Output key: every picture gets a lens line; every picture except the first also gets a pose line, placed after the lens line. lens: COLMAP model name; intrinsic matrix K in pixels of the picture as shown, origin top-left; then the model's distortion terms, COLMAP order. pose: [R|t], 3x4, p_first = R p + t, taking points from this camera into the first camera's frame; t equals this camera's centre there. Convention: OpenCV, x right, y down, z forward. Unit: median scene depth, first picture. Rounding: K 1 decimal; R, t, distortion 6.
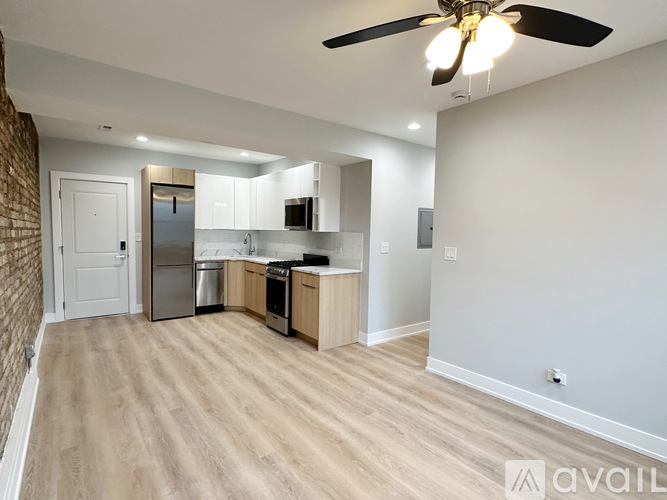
lens RADIAL K [[355.4, 0, 333.9], [0, 355.4, 251.2], [0, 0, 1]] dist [-0.002574, 0.001447]
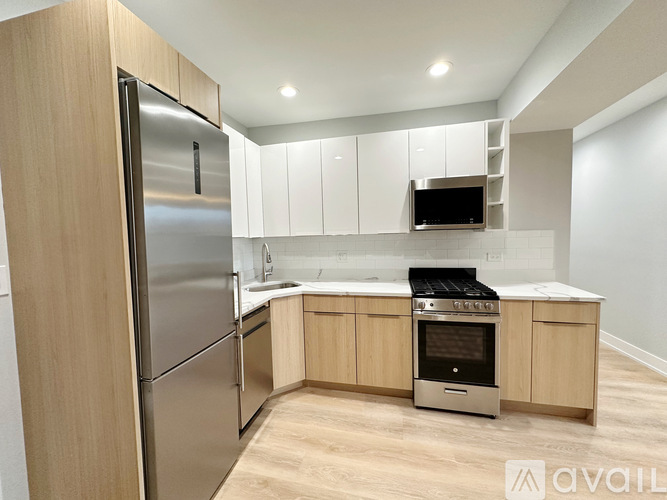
lens RADIAL K [[266.0, 0, 334.6], [0, 266.0, 249.5], [0, 0, 1]] dist [-0.004325, 0.000649]
pose [[0.766445, -0.074724, 0.637948, -0.688570], [0.078472, 0.996663, 0.022462, -0.067815], [-0.637498, 0.032845, 0.769751, 0.985300]]
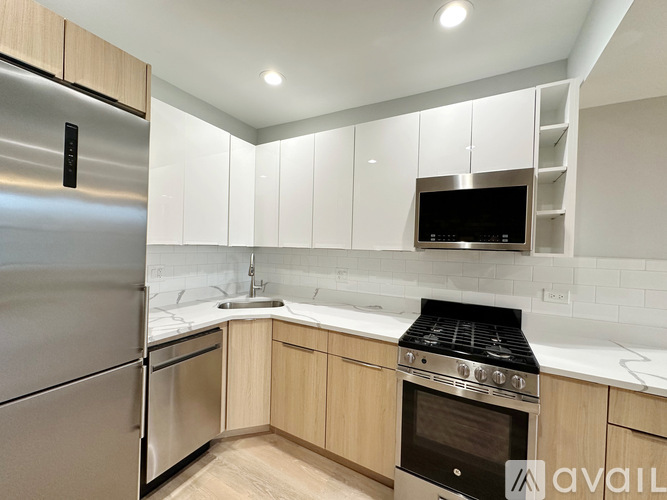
lens RADIAL K [[266.0, 0, 334.5], [0, 266.0, 249.2], [0, 0, 1]] dist [-0.004325, 0.000649]
pose [[0.908903, 0.003852, 0.416990, -0.473142], [0.012338, 0.999271, -0.036125, -0.067754], [-0.416826, 0.037979, 0.908193, 0.997518]]
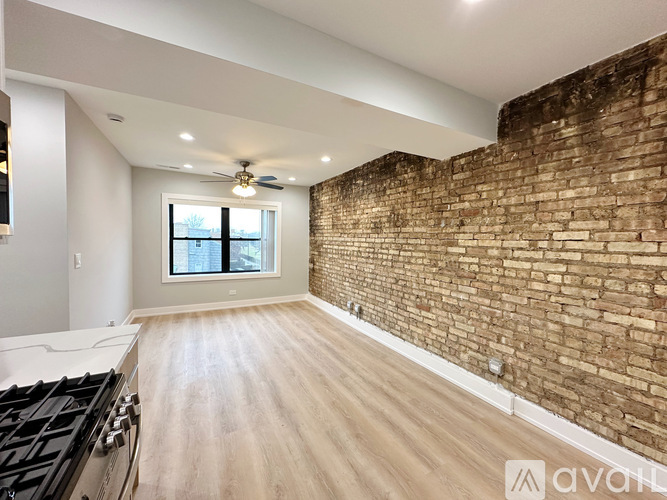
lens RADIAL K [[266.0, 0, 334.0], [0, 266.0, 248.9], [0, 0, 1]] dist [-0.004325, 0.000649]
pose [[-0.987538, -0.038277, 0.152654, -0.378387], [-0.023935, 0.995217, 0.094706, -0.091882], [-0.155549, 0.089872, -0.983731, 1.373805]]
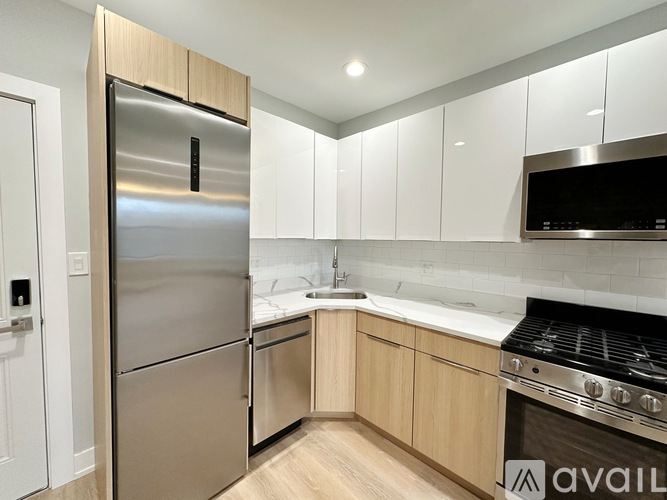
lens RADIAL K [[266.0, 0, 334.1], [0, 266.0, 249.4], [0, 0, 1]] dist [-0.004325, 0.000649]
pose [[0.988929, -0.010227, 0.148040, -0.486547], [0.012084, 0.999859, -0.011645, -0.067375], [-0.147900, 0.013305, 0.988913, 1.007824]]
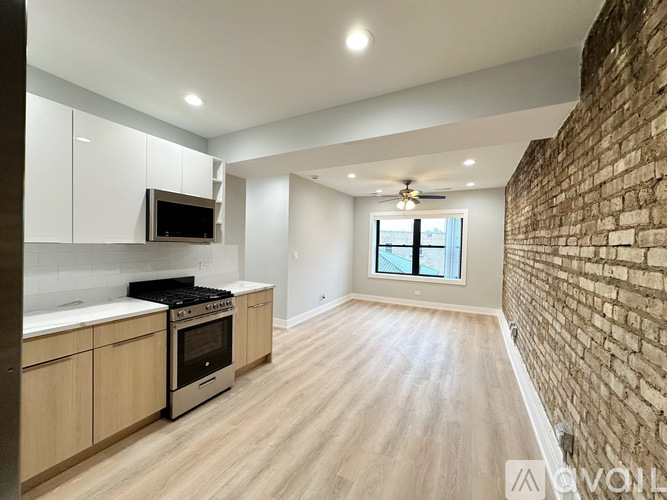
lens RADIAL K [[266.0, 0, 334.3], [0, 266.0, 249.2], [0, 0, 1]] dist [-0.004325, 0.000649]
pose [[-0.432752, -0.046741, 0.900300, -0.845490], [0.023456, 0.997733, 0.063074, -0.093100], [-0.901208, 0.048413, -0.430675, 1.224444]]
